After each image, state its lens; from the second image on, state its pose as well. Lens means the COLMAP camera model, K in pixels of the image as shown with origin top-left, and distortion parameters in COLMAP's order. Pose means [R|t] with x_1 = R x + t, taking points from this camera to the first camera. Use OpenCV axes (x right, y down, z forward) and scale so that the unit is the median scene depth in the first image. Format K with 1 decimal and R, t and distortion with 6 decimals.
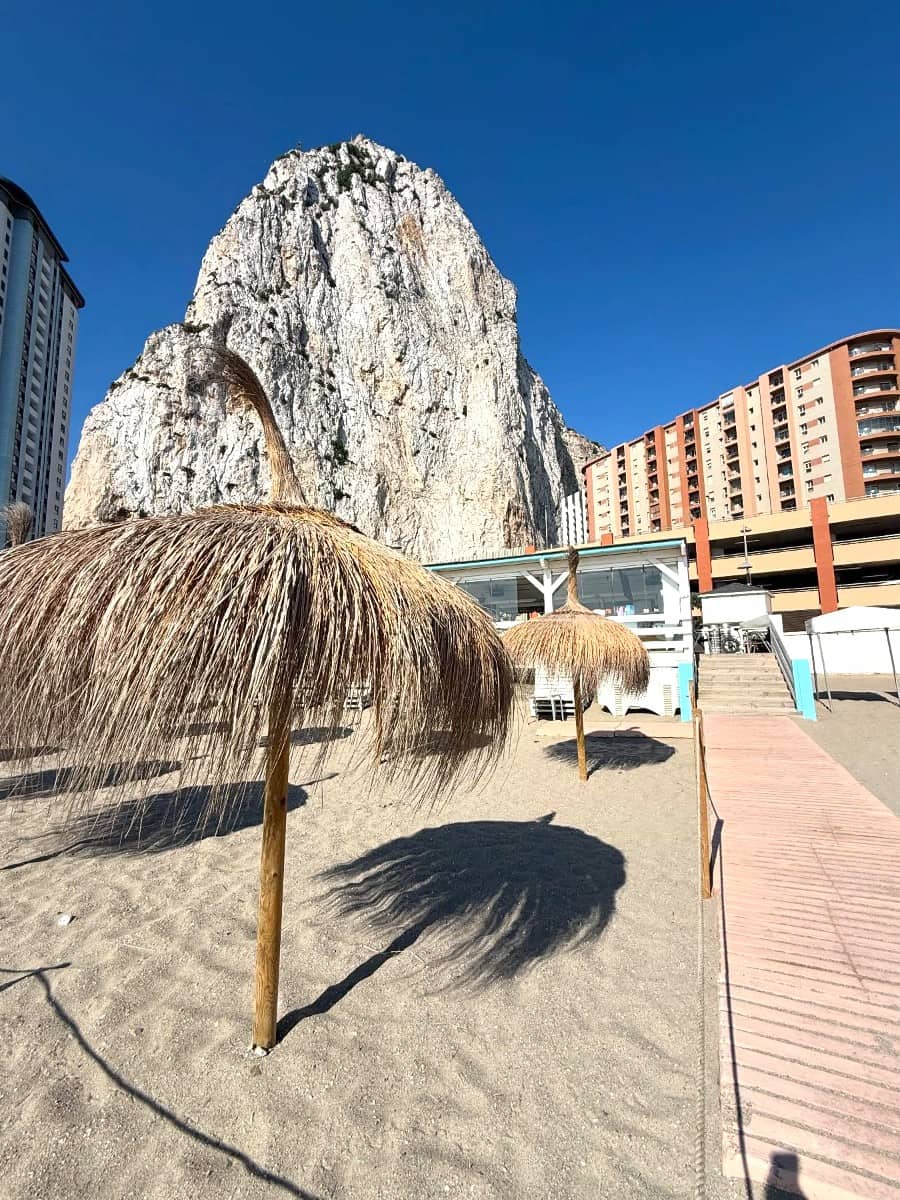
lens RADIAL K [[495.2, 0, 446.6], [0, 495.2, 606.9], [0, 0, 1]] dist [-0.001564, -0.000109]
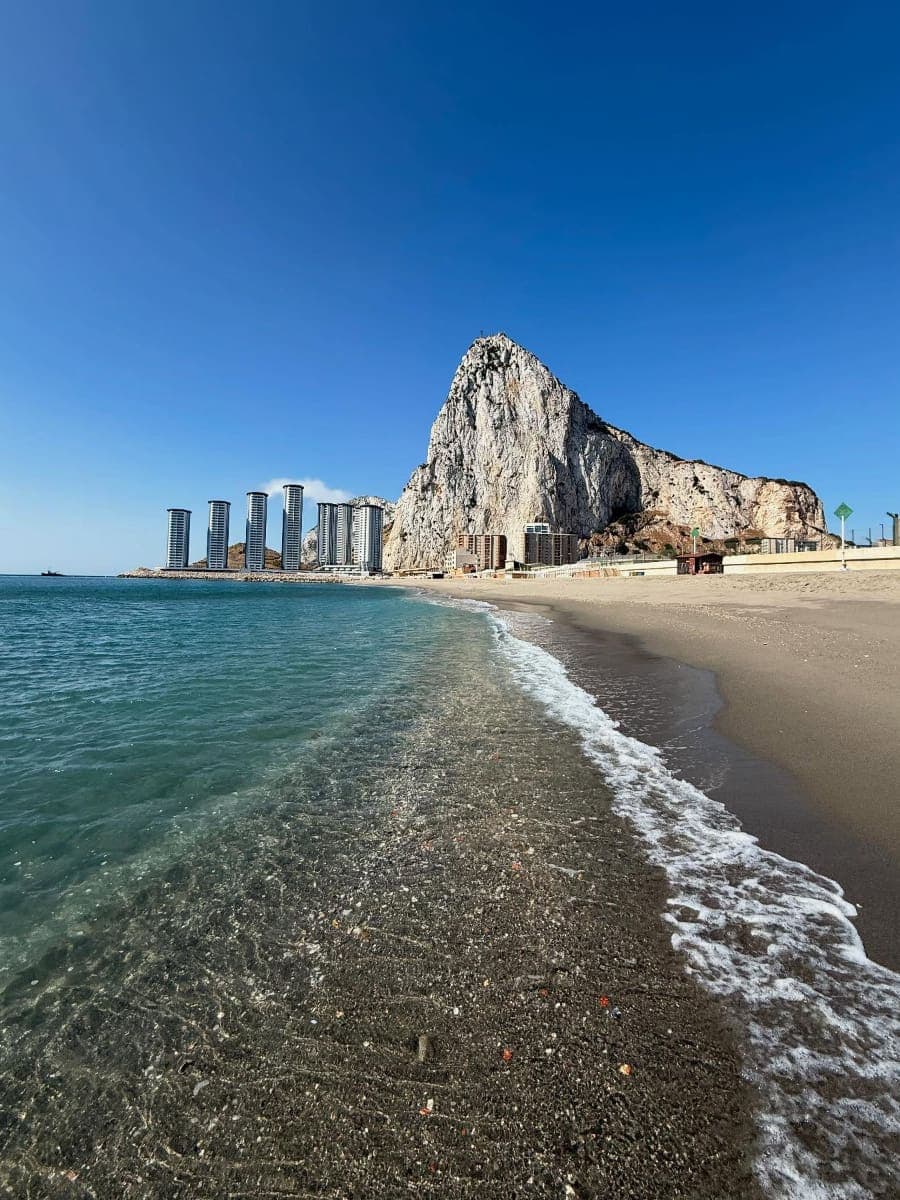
lens RADIAL K [[495.2, 0, 451.1], [0, 495.2, 596.5], [0, 0, 1]] dist [-0.001564, -0.000109]
pose [[0.817858, 0.039579, -0.574058, 1.136104], [0.024312, 0.994364, 0.103195, -0.083849], [0.574907, -0.098355, 0.812286, -1.165864]]
